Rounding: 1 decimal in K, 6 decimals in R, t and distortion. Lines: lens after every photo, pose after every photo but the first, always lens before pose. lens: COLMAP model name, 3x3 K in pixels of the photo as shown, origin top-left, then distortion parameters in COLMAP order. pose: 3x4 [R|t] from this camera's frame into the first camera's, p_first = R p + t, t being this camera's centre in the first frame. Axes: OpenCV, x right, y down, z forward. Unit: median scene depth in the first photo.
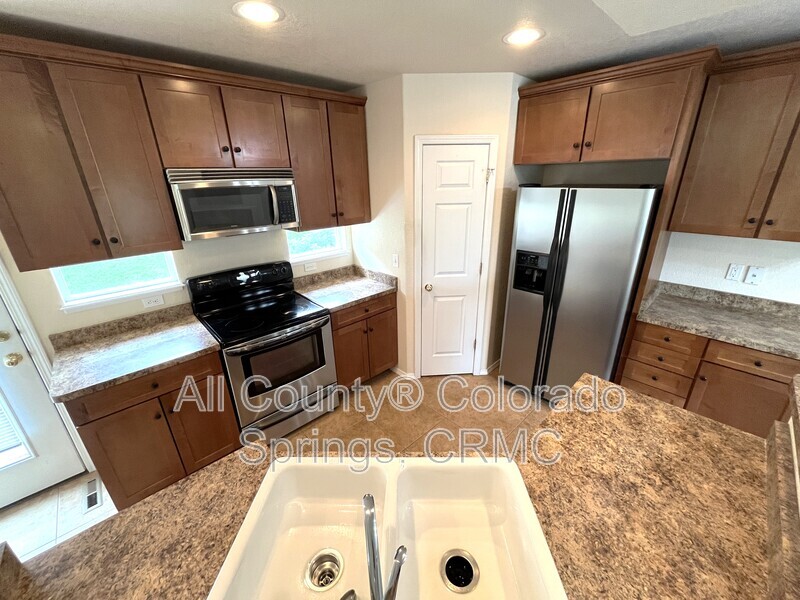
lens RADIAL K [[322.5, 0, 402.5], [0, 322.5, 300.7], [0, 0, 1]] dist [0.000855, -0.000673]
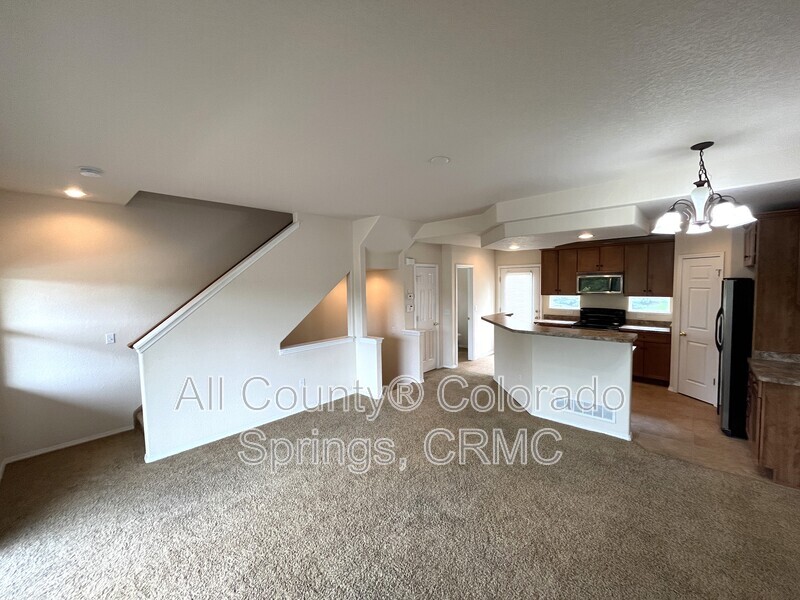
lens RADIAL K [[322.5, 0, 402.5], [0, 322.5, 300.7], [0, 0, 1]] dist [0.000855, -0.000673]
pose [[0.059920, 0.081248, -0.994891, 1.912403], [-0.347604, 0.935997, 0.055503, 0.246888], [0.935725, 0.342503, 0.084328, -0.691215]]
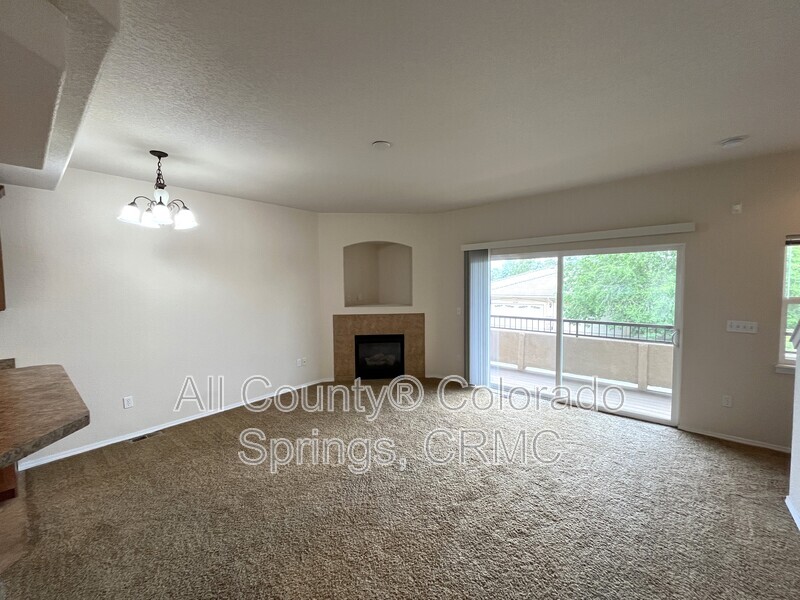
lens RADIAL K [[322.5, 0, 402.5], [0, 322.5, 300.7], [0, 0, 1]] dist [0.000855, -0.000673]
pose [[-0.111291, -0.034188, 0.993200, -0.179920], [0.373483, 0.924706, 0.073680, 0.262287], [-0.920937, 0.379143, -0.090143, -0.423600]]
